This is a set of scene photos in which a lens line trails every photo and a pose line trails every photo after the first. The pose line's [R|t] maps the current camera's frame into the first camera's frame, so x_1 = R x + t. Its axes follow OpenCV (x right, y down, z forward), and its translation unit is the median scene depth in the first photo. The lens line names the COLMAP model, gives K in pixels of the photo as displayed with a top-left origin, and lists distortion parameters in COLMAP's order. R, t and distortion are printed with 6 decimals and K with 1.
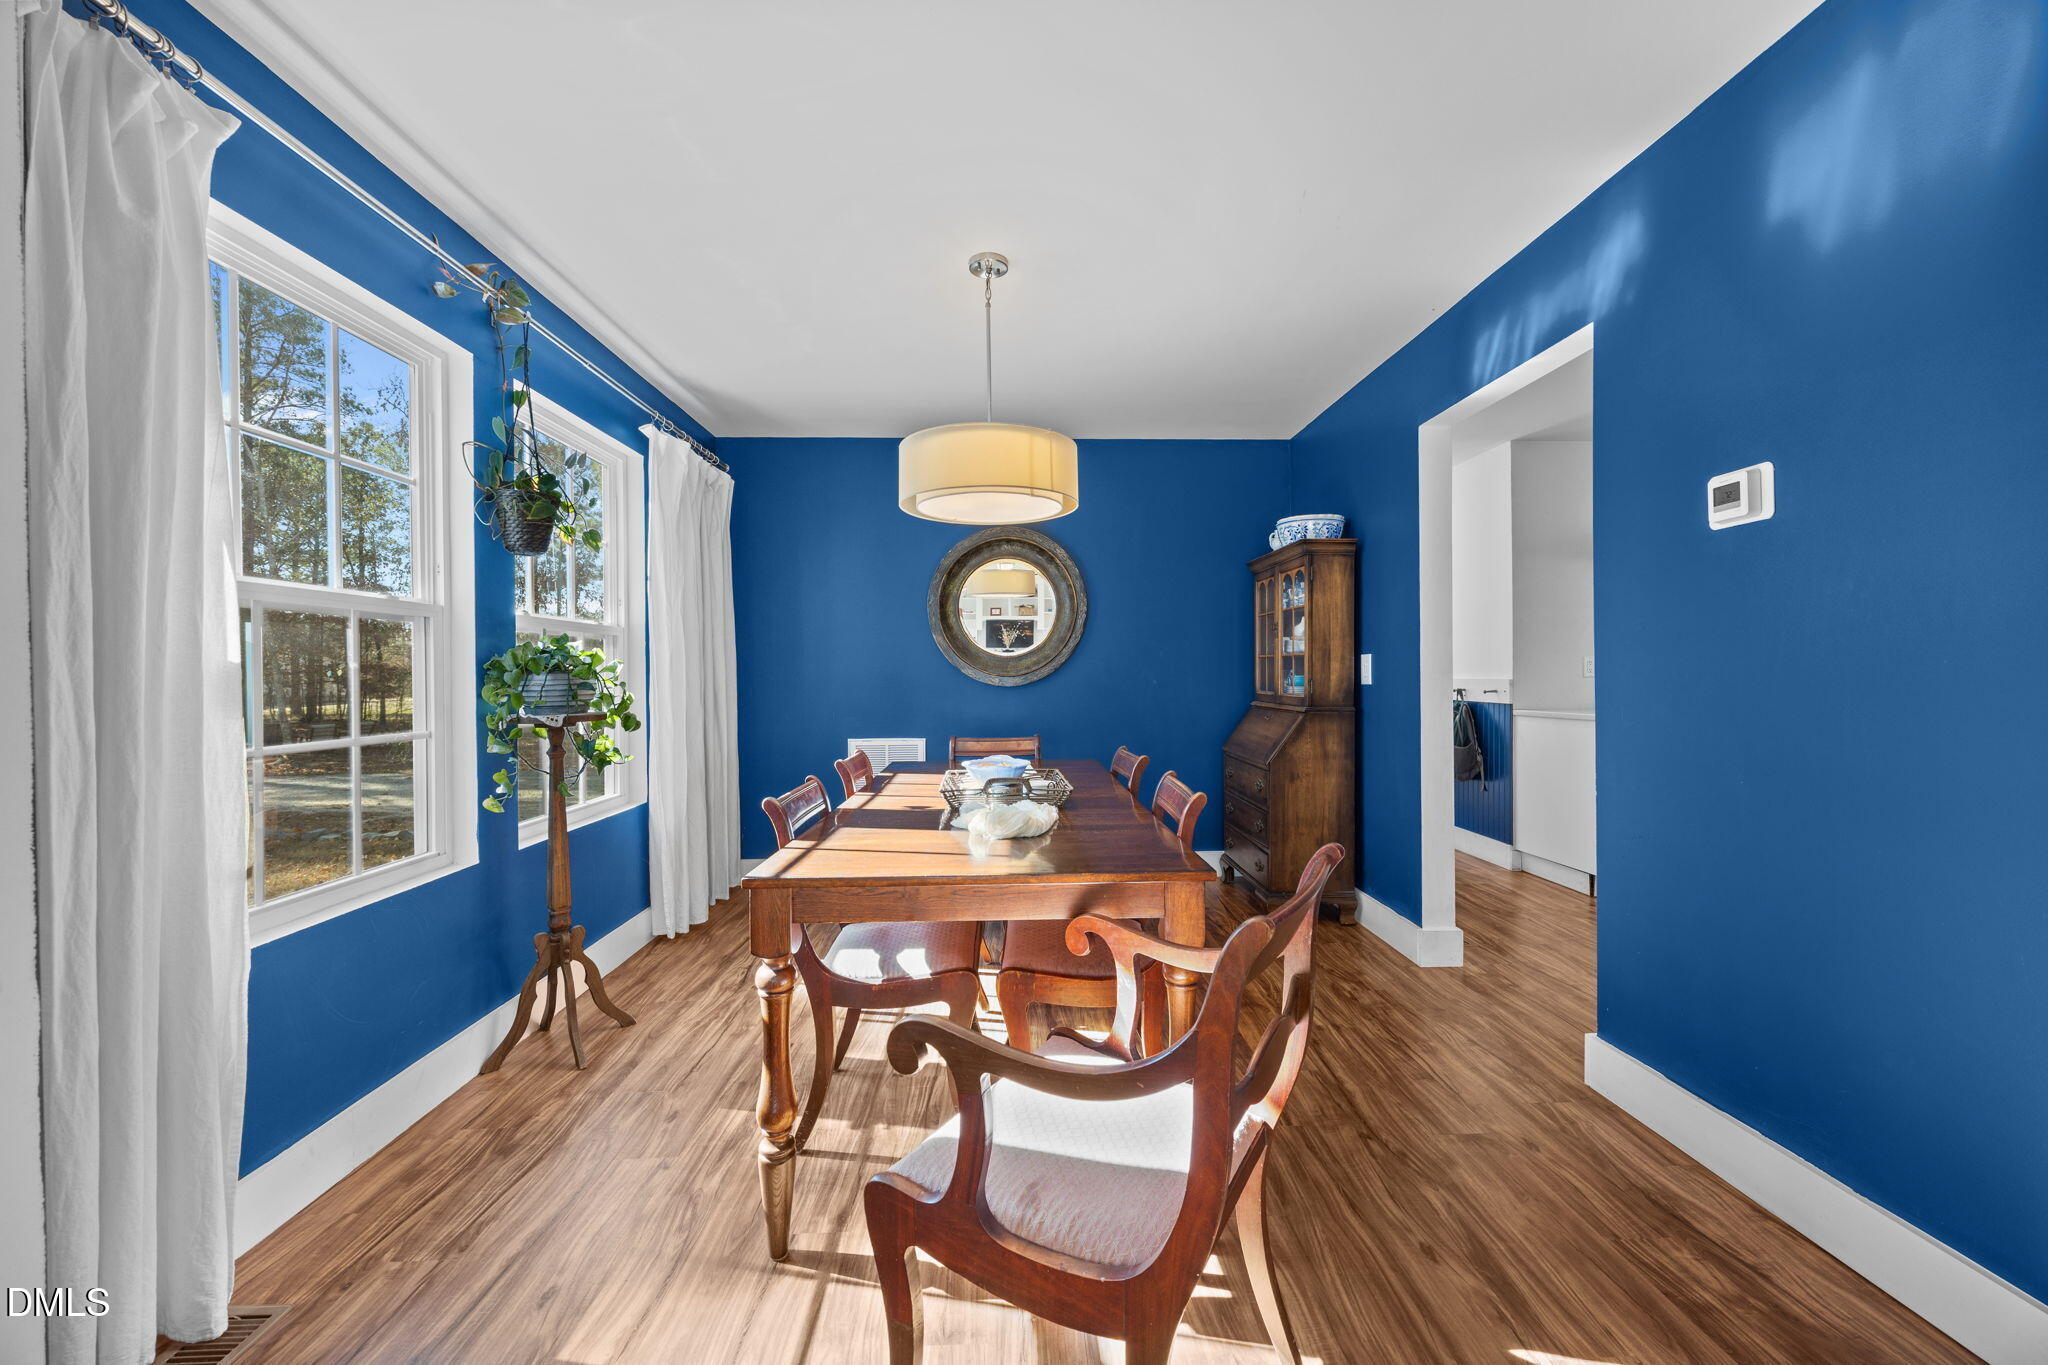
lens RADIAL K [[784.7, 0, 1024.8], [0, 784.7, 678.1], [0, 0, 1]] dist [-0.001708, -0.000061]
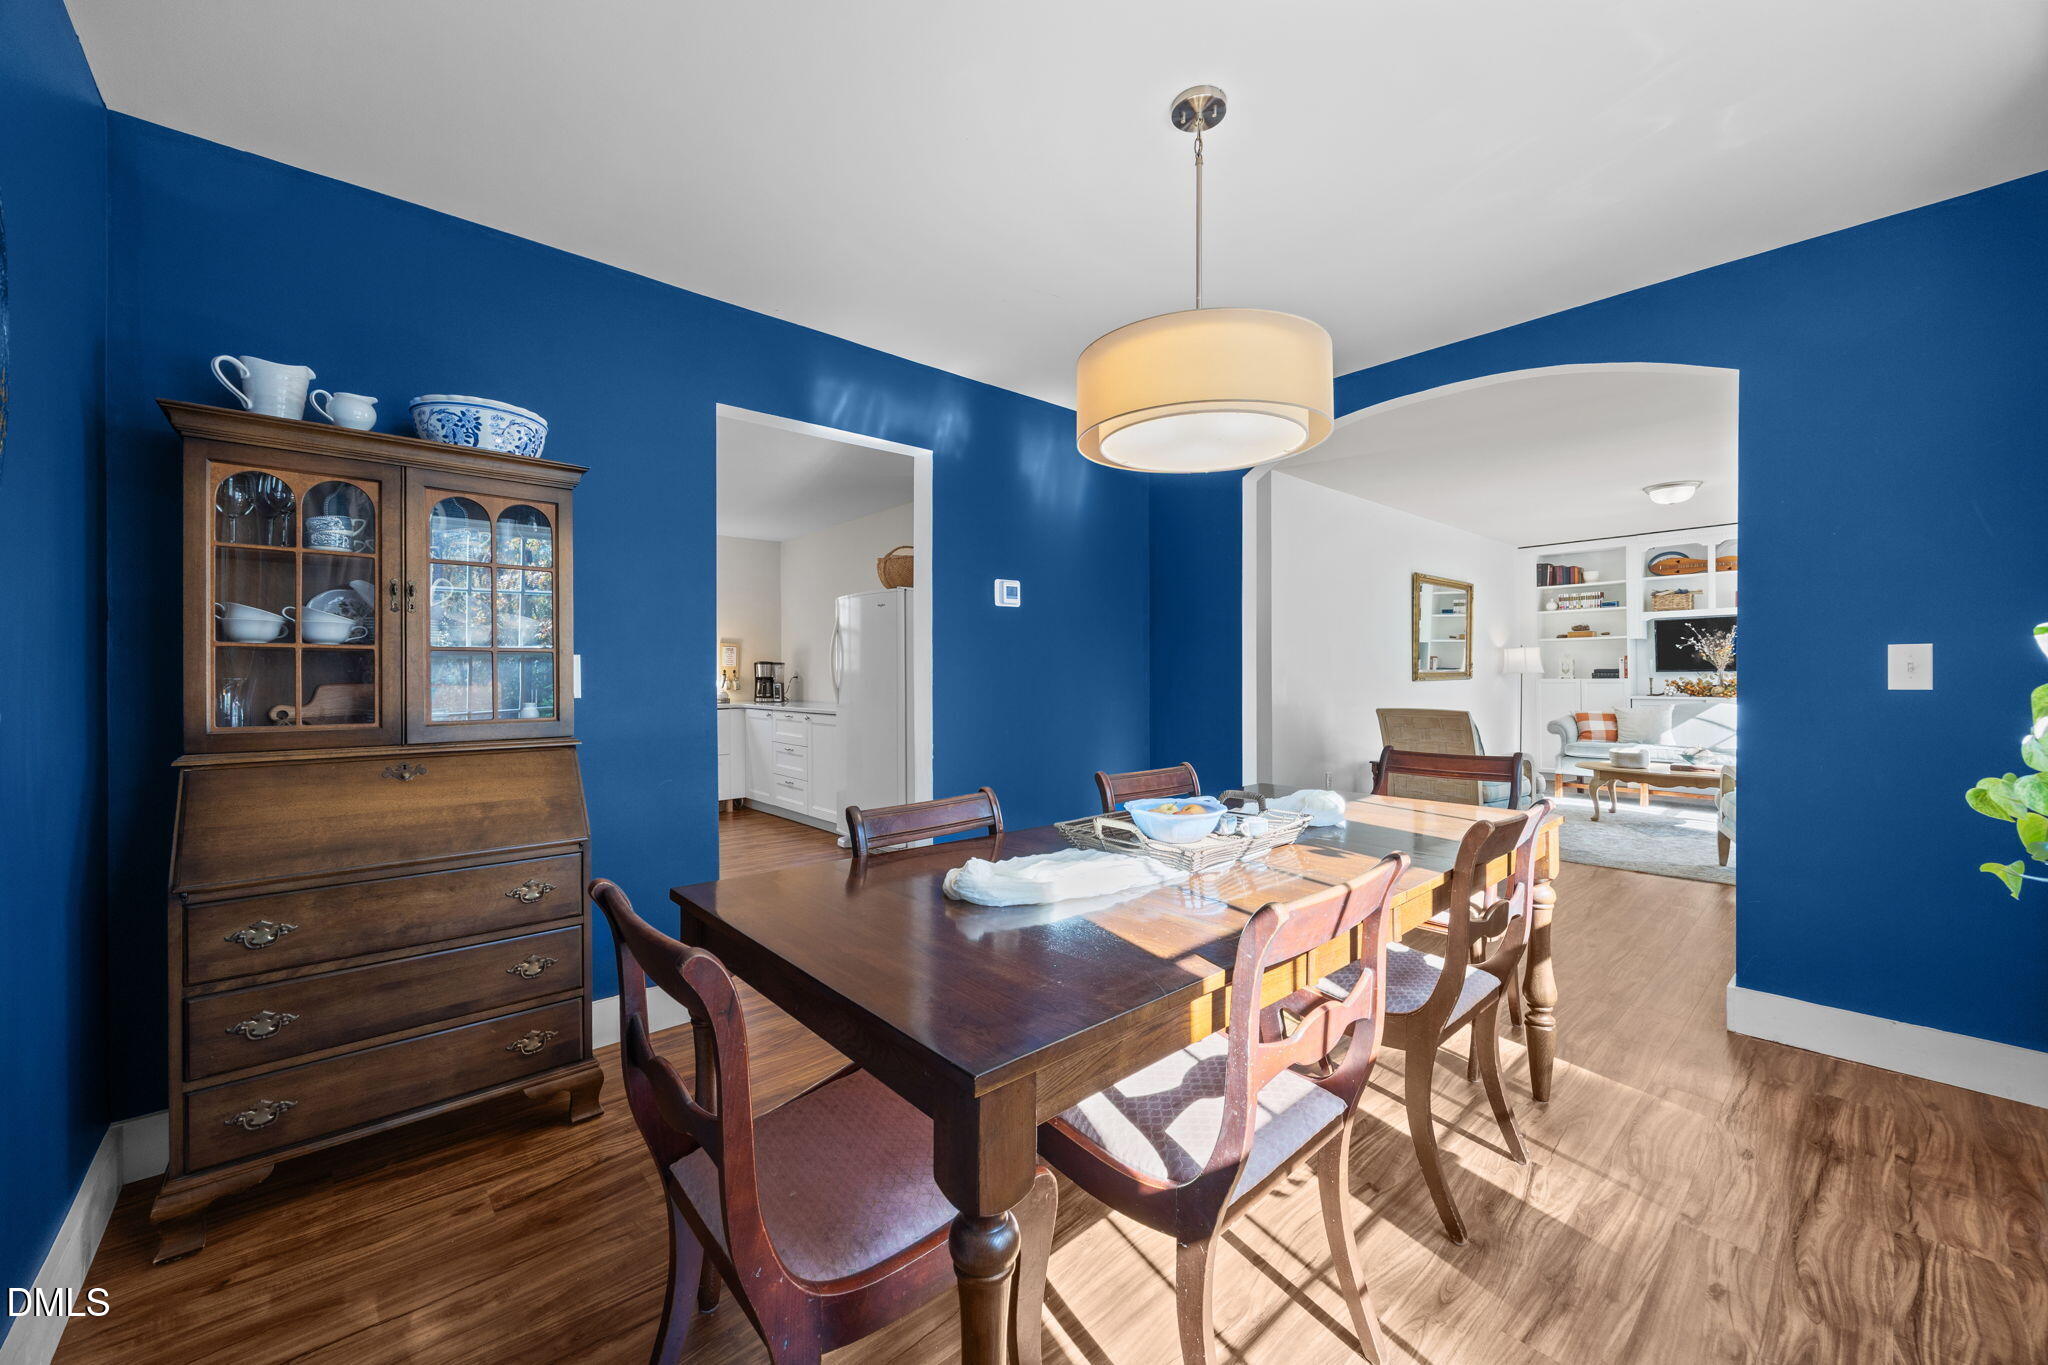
lens RADIAL K [[784.7, 0, 1024.8], [0, 784.7, 678.1], [0, 0, 1]] dist [-0.001708, -0.000061]
pose [[-0.642723, 0.007800, 0.766059, -0.589128], [0.013619, 0.999906, 0.001245, -0.006796], [-0.765977, 0.011233, -0.642769, 1.916352]]
